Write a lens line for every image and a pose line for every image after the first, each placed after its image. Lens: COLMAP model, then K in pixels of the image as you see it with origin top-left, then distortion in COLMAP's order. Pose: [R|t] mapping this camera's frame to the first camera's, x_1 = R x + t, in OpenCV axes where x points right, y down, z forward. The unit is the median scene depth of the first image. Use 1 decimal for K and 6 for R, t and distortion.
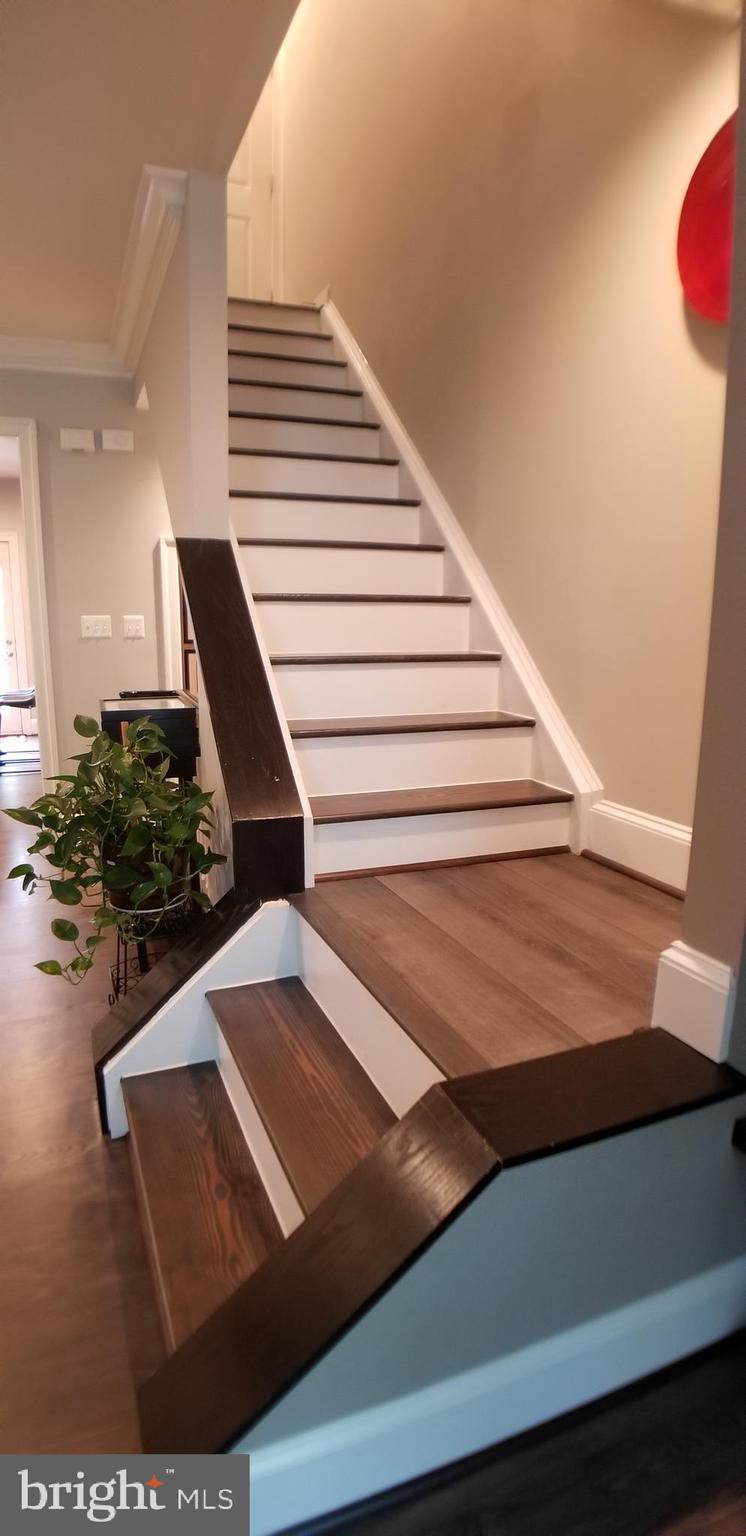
lens RADIAL K [[786.8, 0, 374.4], [0, 786.8, 779.2], [0, 0, 1]] dist [-0.068227, 0.001318]
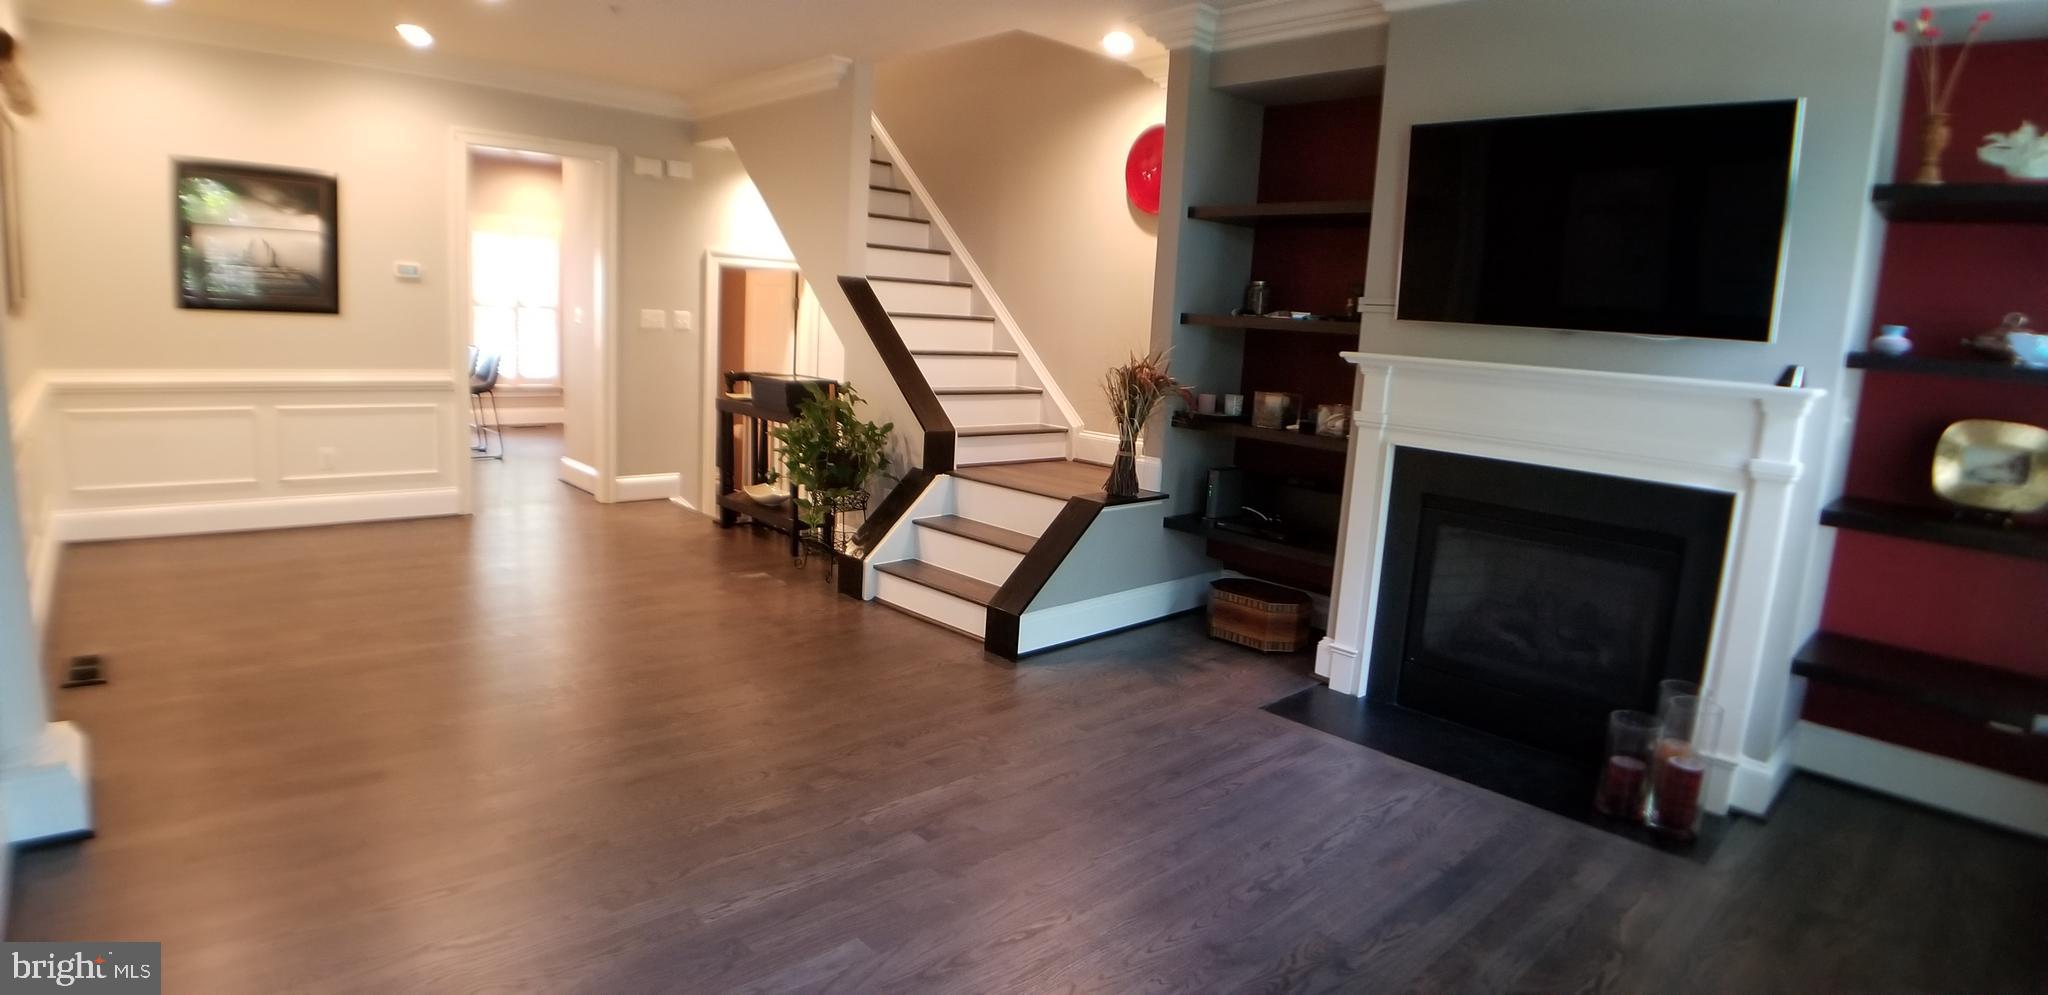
lens RADIAL K [[1049.0, 0, 1029.1], [0, 1049.0, 499.0], [0, 0, 1]] dist [-0.068227, 0.001318]
pose [[0.927256, -0.015595, 0.374104, -0.721502], [0.024765, 0.999499, -0.019716, 0.218967], [-0.373609, 0.027546, 0.927177, -1.198819]]
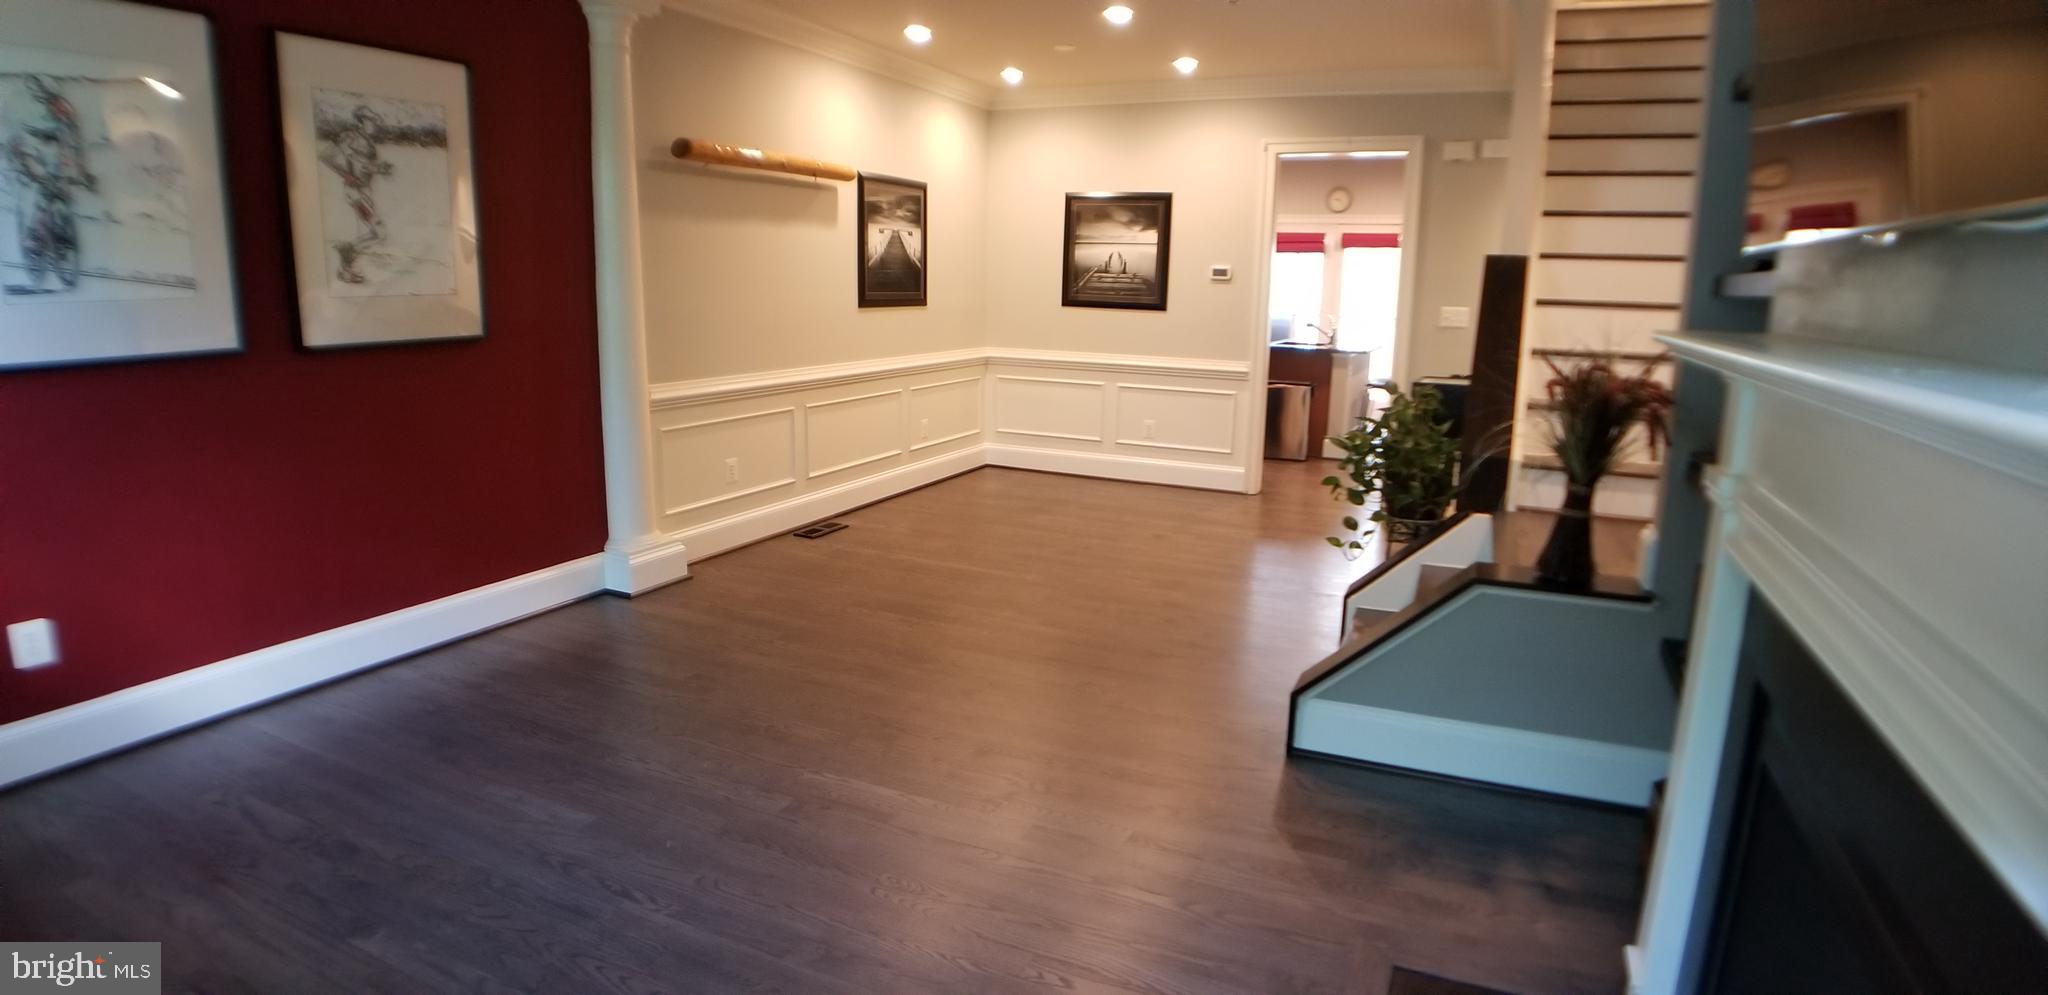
lens RADIAL K [[1049.0, 0, 1028.1], [0, 1049.0, 481.0], [0, 0, 1]] dist [-0.068227, 0.001318]
pose [[0.690782, 0.145842, -0.708202, 0.504496], [-0.168527, 0.984947, 0.038452, 0.129713], [0.703150, 0.092790, 0.704962, -0.734299]]
